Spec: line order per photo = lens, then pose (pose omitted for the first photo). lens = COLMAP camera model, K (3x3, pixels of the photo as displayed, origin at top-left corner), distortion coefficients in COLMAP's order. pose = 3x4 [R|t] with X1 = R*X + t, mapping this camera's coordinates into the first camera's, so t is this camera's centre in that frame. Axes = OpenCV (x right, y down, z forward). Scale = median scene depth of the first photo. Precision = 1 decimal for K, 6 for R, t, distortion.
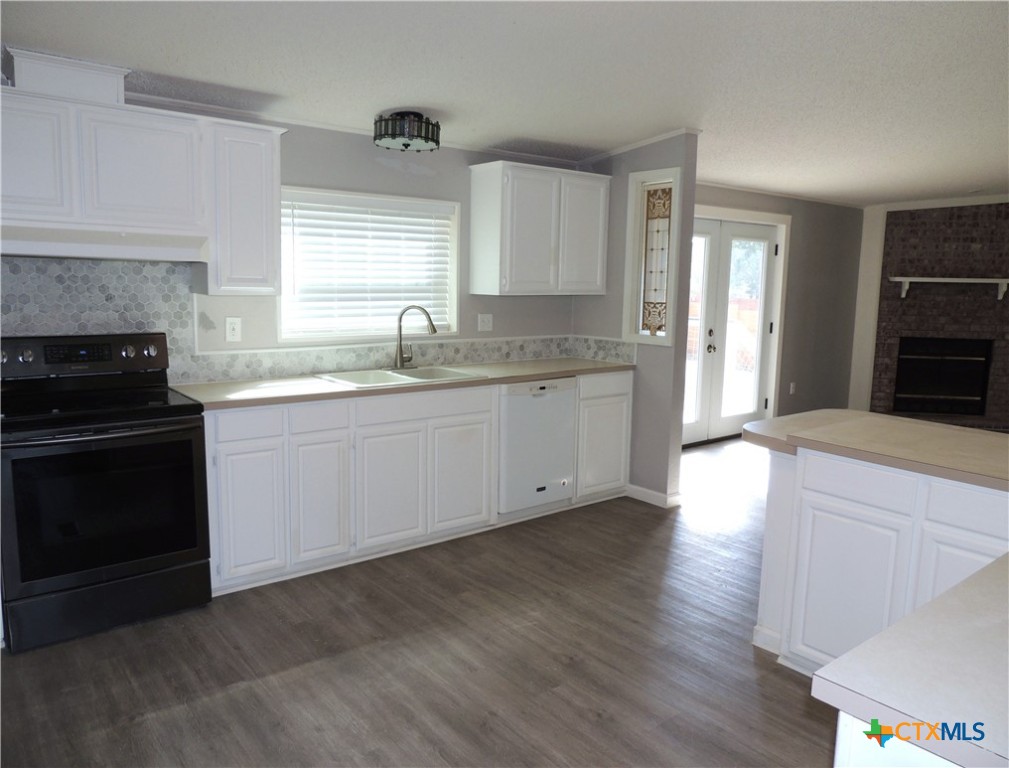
lens RADIAL K [[738.6, 0, 504.5], [0, 738.6, 384.0], [0, 0, 1]] dist [-0.035200, 0.000633]
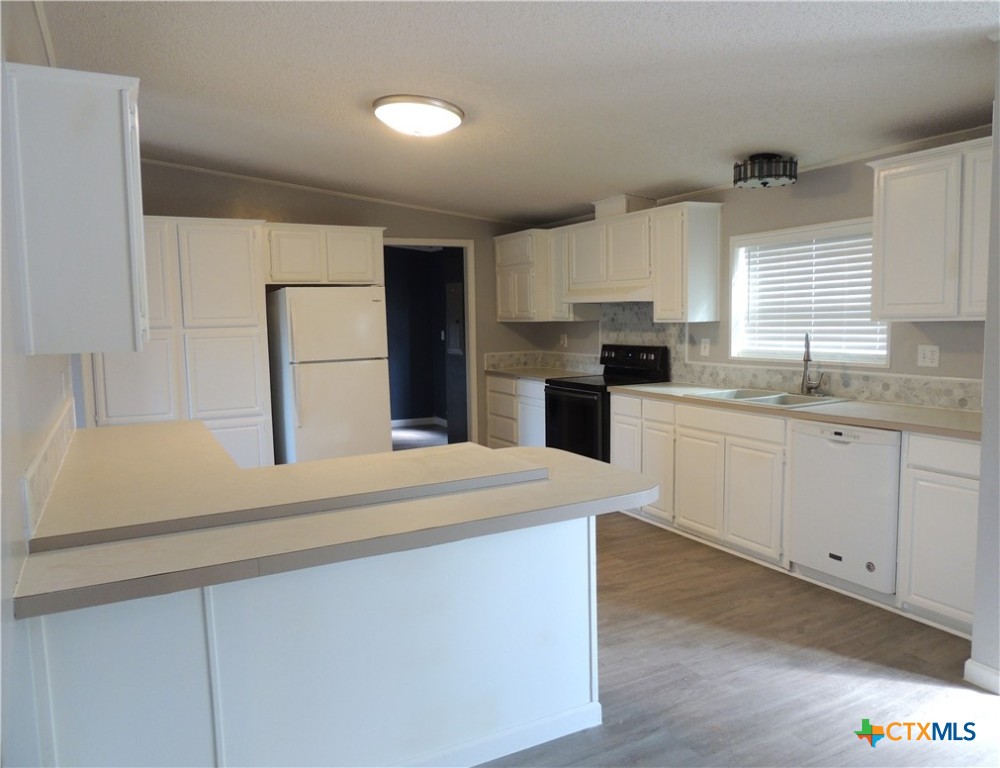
lens RADIAL K [[727.9, 0, 500.0], [0, 727.9, 384.0], [0, 0, 1]] dist [0.005195, 0.001032]
pose [[-0.185758, 0.077703, -0.979518, 0.926942], [-0.119874, 0.987630, 0.101079, -0.087228], [0.975256, 0.136195, -0.174146, 0.777913]]
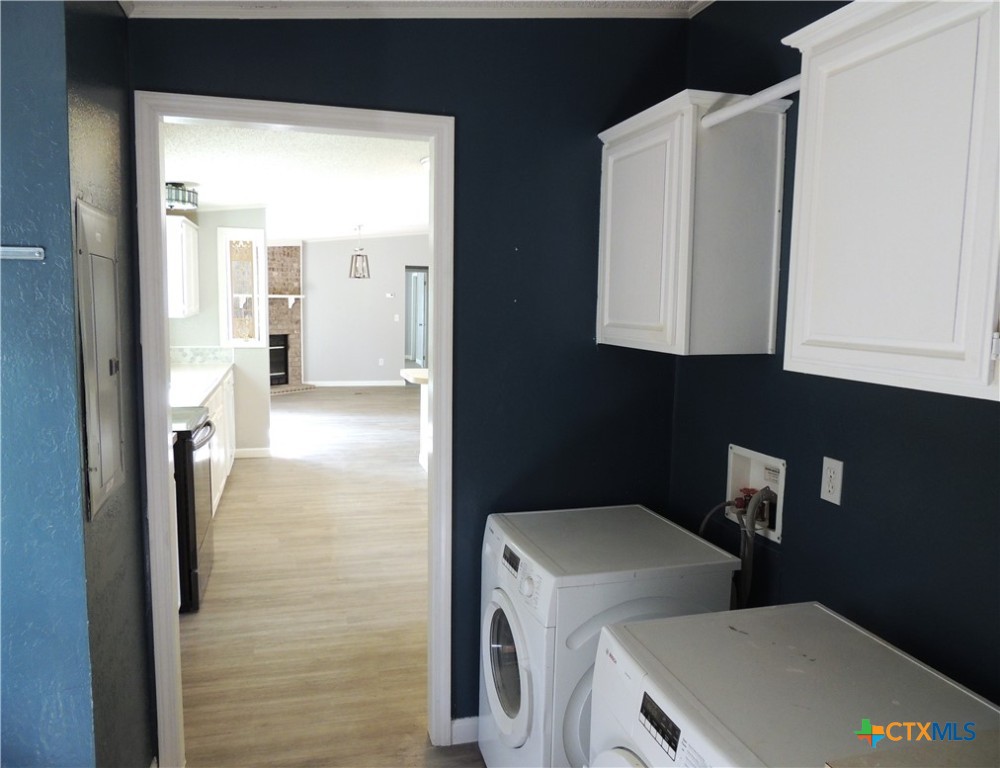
lens RADIAL K [[727.9, 0, 500.0], [0, 727.9, 384.0], [0, 0, 1]] dist [0.005195, 0.001032]
pose [[0.377608, -0.116396, 0.918621, -1.061158], [0.119526, 0.989895, 0.076294, -0.037108], [-0.918219, 0.080990, 0.387705, -0.006421]]
